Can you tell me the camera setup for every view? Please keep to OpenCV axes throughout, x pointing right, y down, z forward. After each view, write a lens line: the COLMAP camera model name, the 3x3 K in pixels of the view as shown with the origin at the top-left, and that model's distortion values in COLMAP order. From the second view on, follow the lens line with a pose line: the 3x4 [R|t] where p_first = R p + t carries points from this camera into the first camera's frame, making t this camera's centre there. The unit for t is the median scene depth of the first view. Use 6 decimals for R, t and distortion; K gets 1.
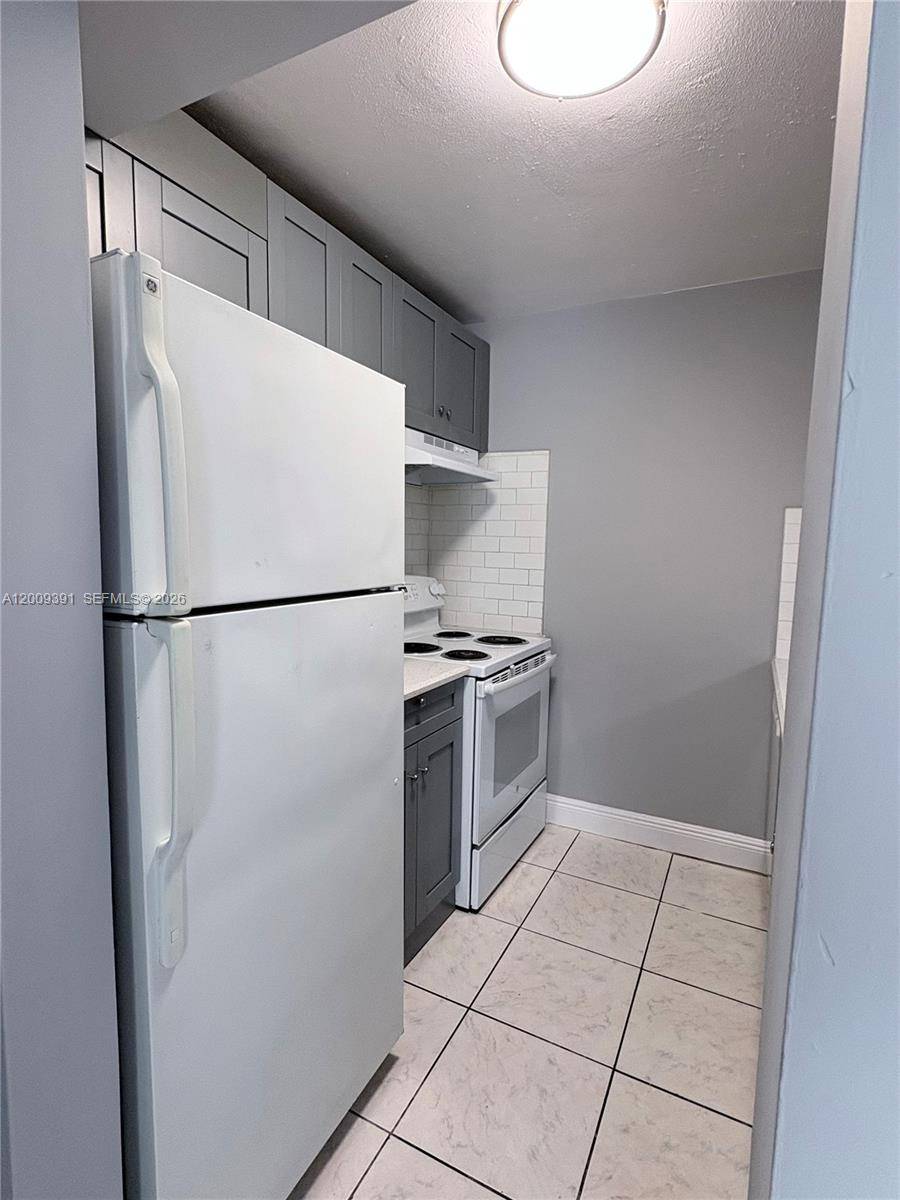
lens RADIAL K [[597.6, 0, 449.6], [0, 597.6, 602.4], [0, 0, 1]] dist [-0.003492, -0.000005]
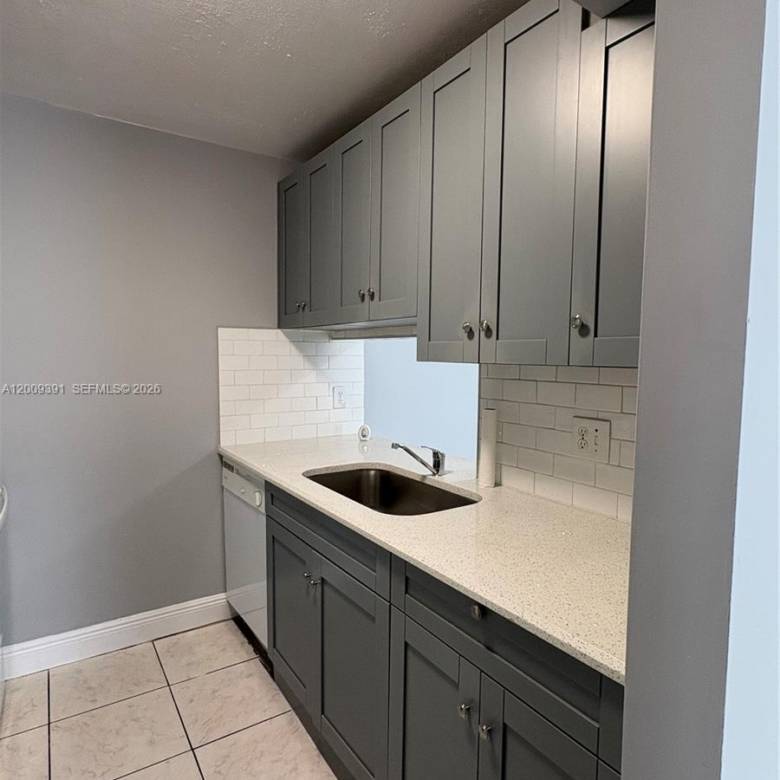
lens RADIAL K [[514.8, 0, 389.6], [0, 514.8, 391.0], [0, 0, 1]] dist [0.008047, -0.000766]
pose [[0.482806, -0.071256, 0.872824, -0.238901], [0.089139, 0.995506, 0.031964, -0.026855], [-0.871179, 0.062370, 0.486988, 0.164128]]
